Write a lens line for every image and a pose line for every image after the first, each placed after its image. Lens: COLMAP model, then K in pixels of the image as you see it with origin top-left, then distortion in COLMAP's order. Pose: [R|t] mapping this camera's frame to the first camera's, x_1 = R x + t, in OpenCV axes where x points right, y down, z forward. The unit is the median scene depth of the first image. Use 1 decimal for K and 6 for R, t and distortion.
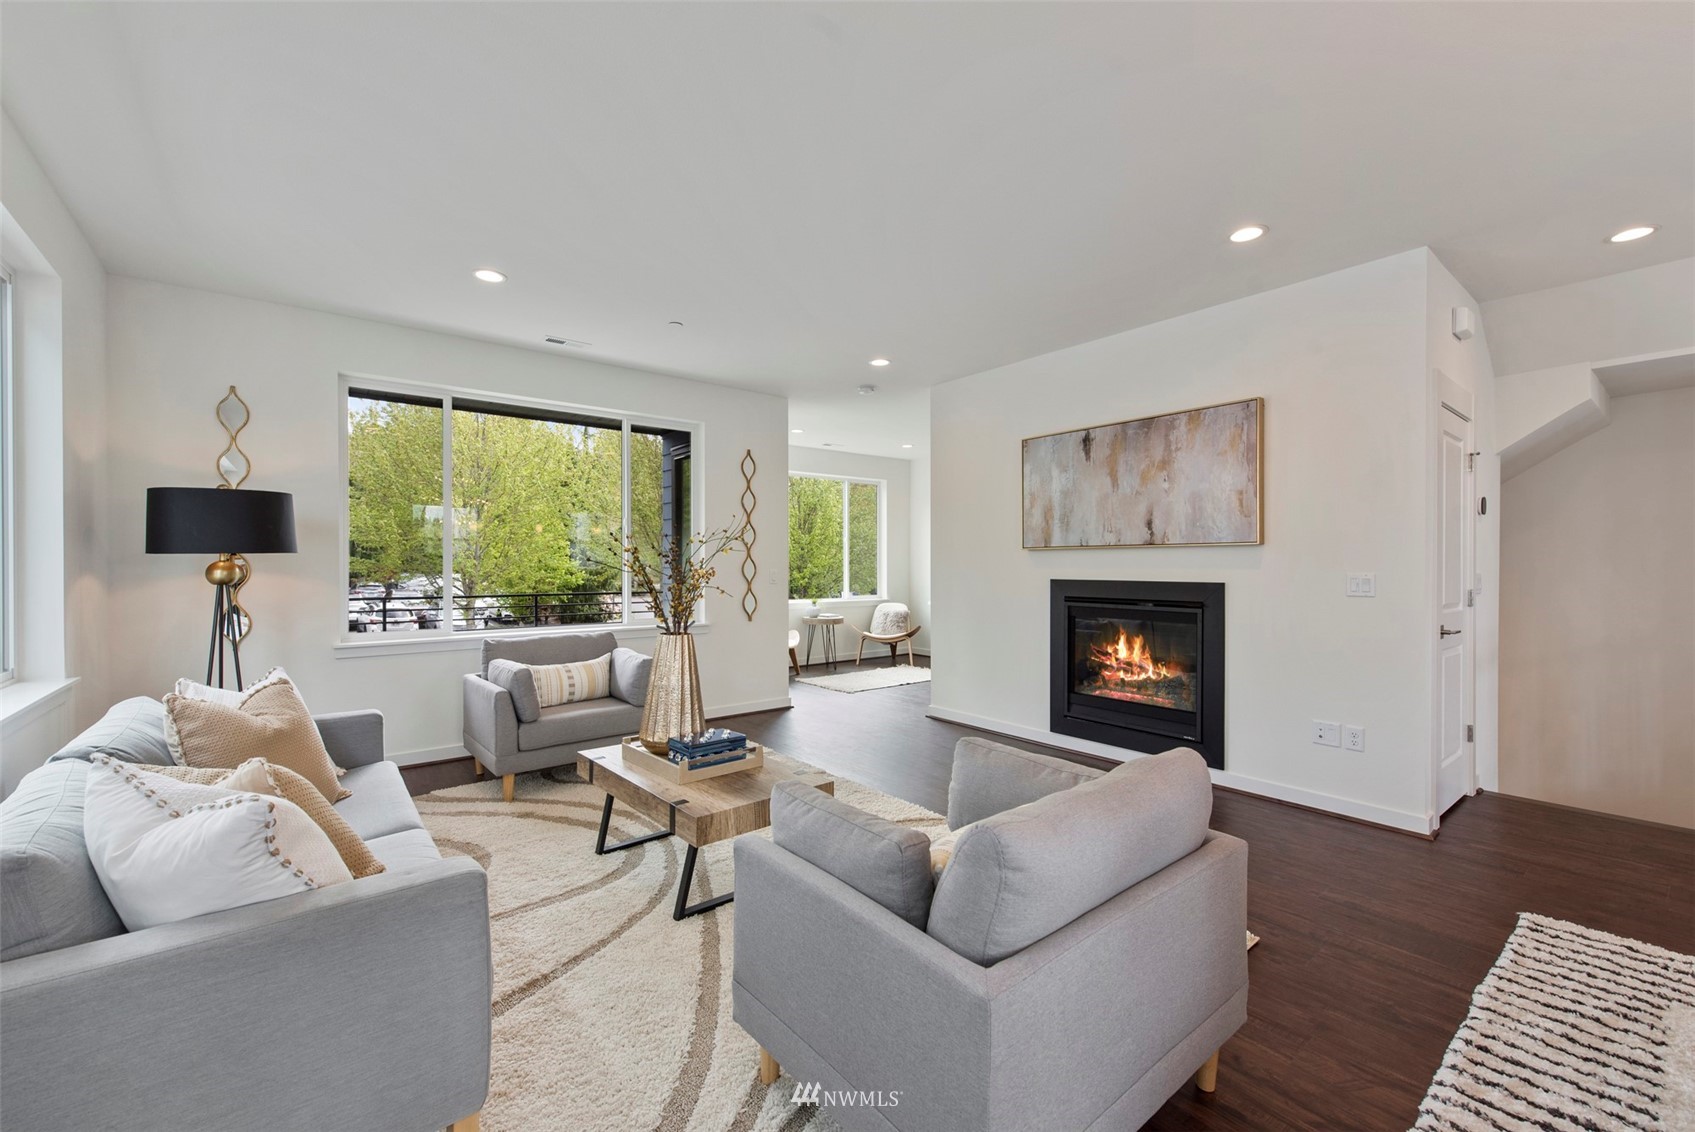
lens RADIAL K [[691.7, 0, 847.5], [0, 691.7, 566.0], [0, 0, 1]] dist [0.000016, 0.000003]
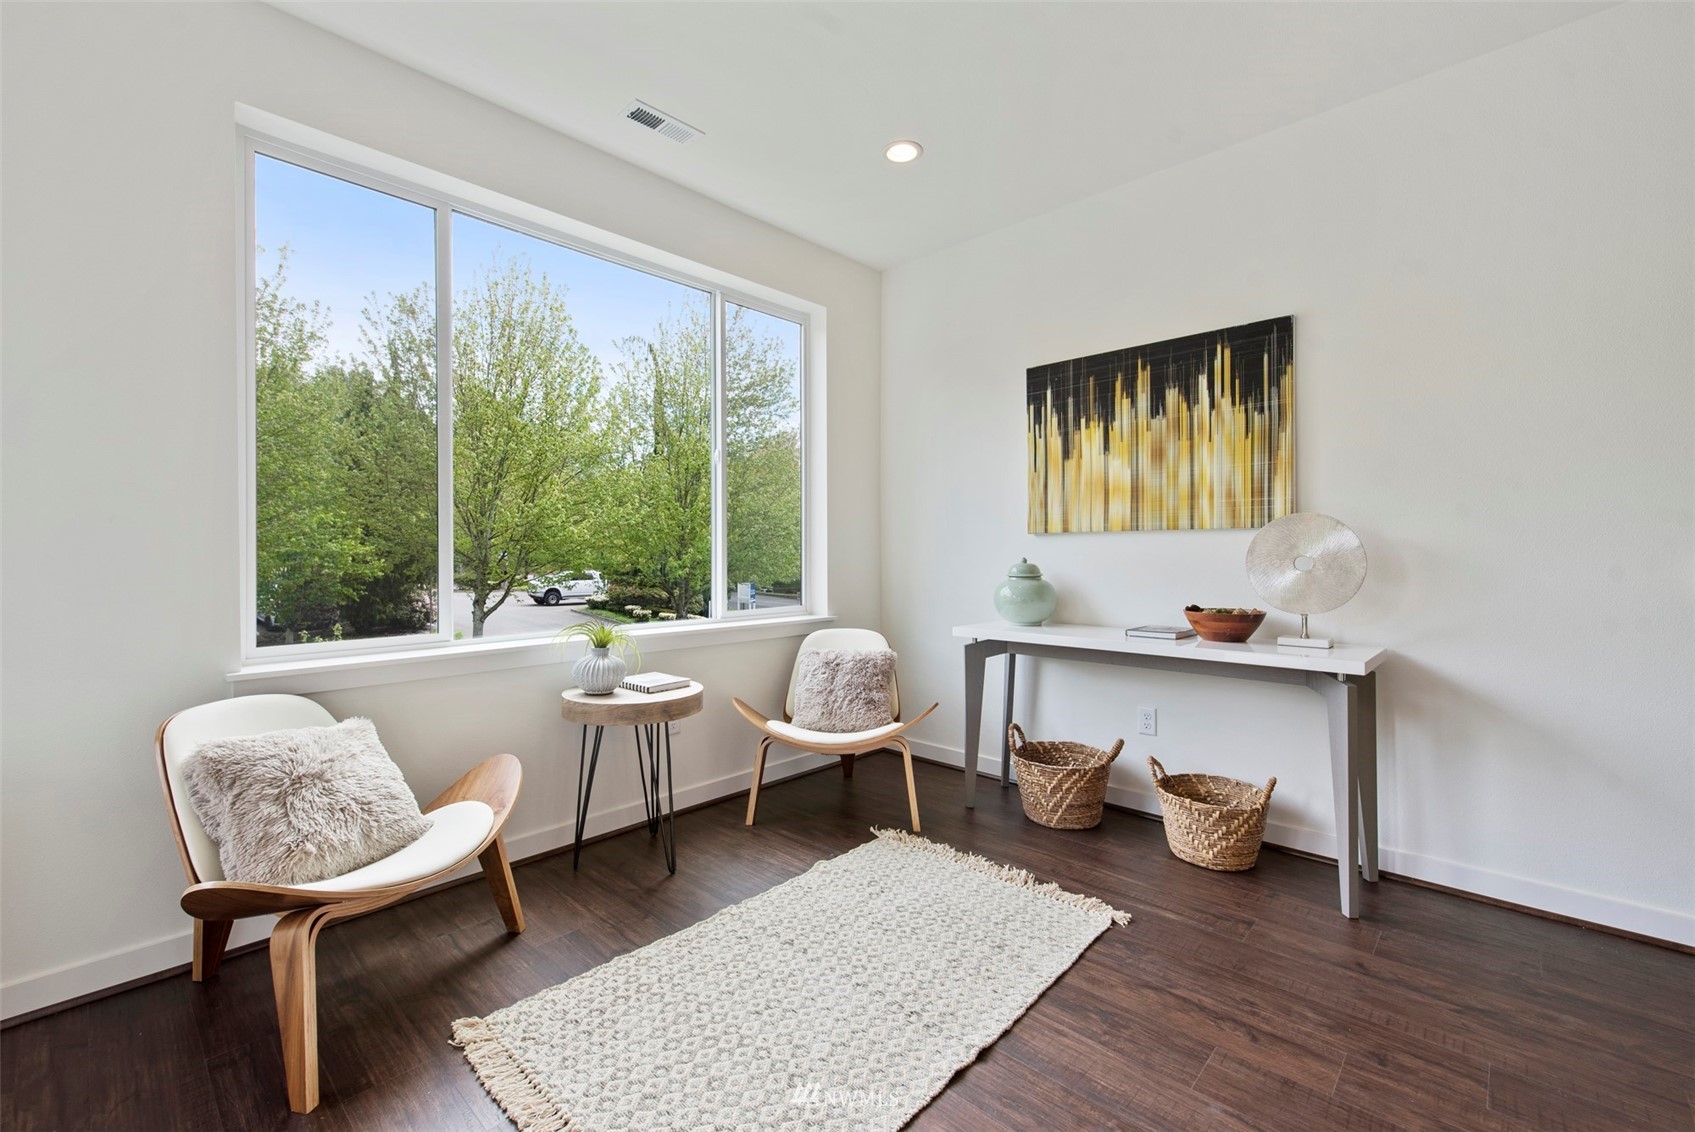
lens RADIAL K [[714.8, 0, 847.5], [0, 714.8, 566.0], [0, 0, 1]] dist [0.000104, 0.000025]
pose [[0.990222, -0.002835, 0.139474, 0.012141], [0.000732, 0.999885, 0.015126, 0.013771], [-0.139501, -0.014876, 0.990110, 0.615102]]
